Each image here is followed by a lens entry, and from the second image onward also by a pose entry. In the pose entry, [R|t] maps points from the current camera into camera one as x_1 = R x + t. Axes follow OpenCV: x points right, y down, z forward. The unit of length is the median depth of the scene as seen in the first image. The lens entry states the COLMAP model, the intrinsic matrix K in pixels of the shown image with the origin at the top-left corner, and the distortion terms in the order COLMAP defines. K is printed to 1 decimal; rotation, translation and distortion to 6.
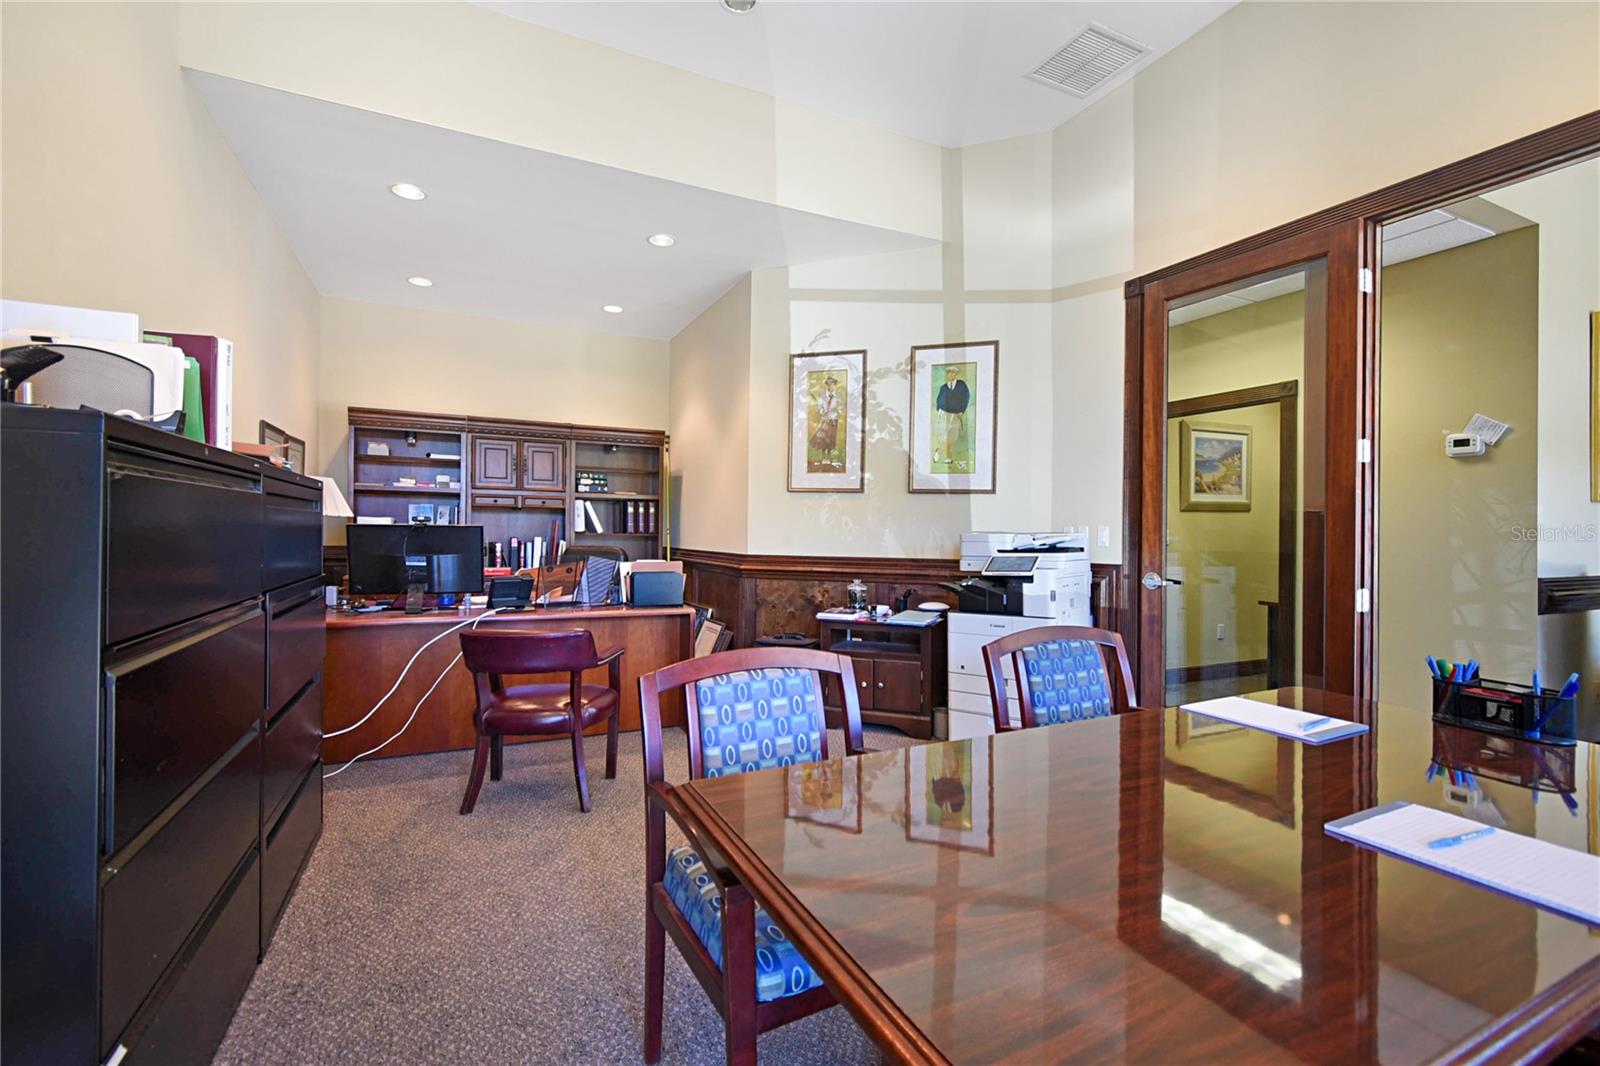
lens RADIAL K [[754.7, 0, 790.3], [0, 754.7, 506.9], [0, 0, 1]] dist [-0.002499, 0.000270]
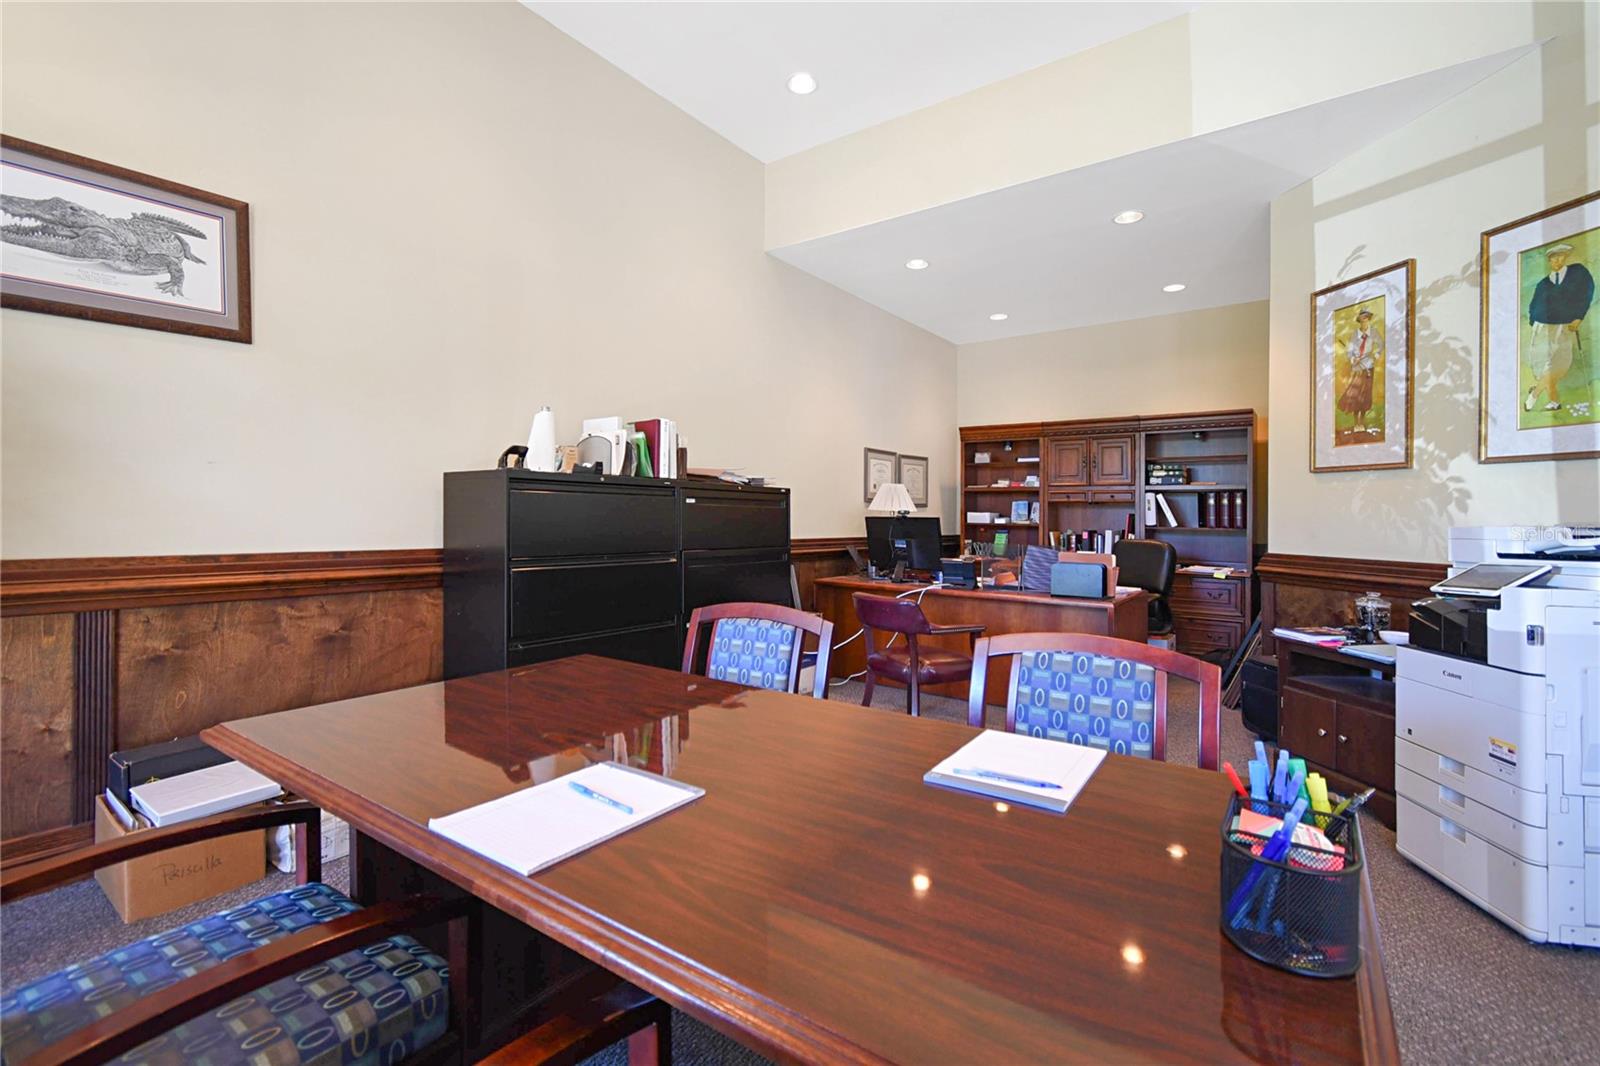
lens RADIAL K [[754.7, 0, 790.3], [0, 754.7, 506.9], [0, 0, 1]] dist [-0.002499, 0.000270]
pose [[0.421047, -0.018648, -0.906847, 0.477643], [0.018201, 0.999761, -0.012108, 0.014413], [0.906856, -0.011408, 0.421286, 0.198917]]
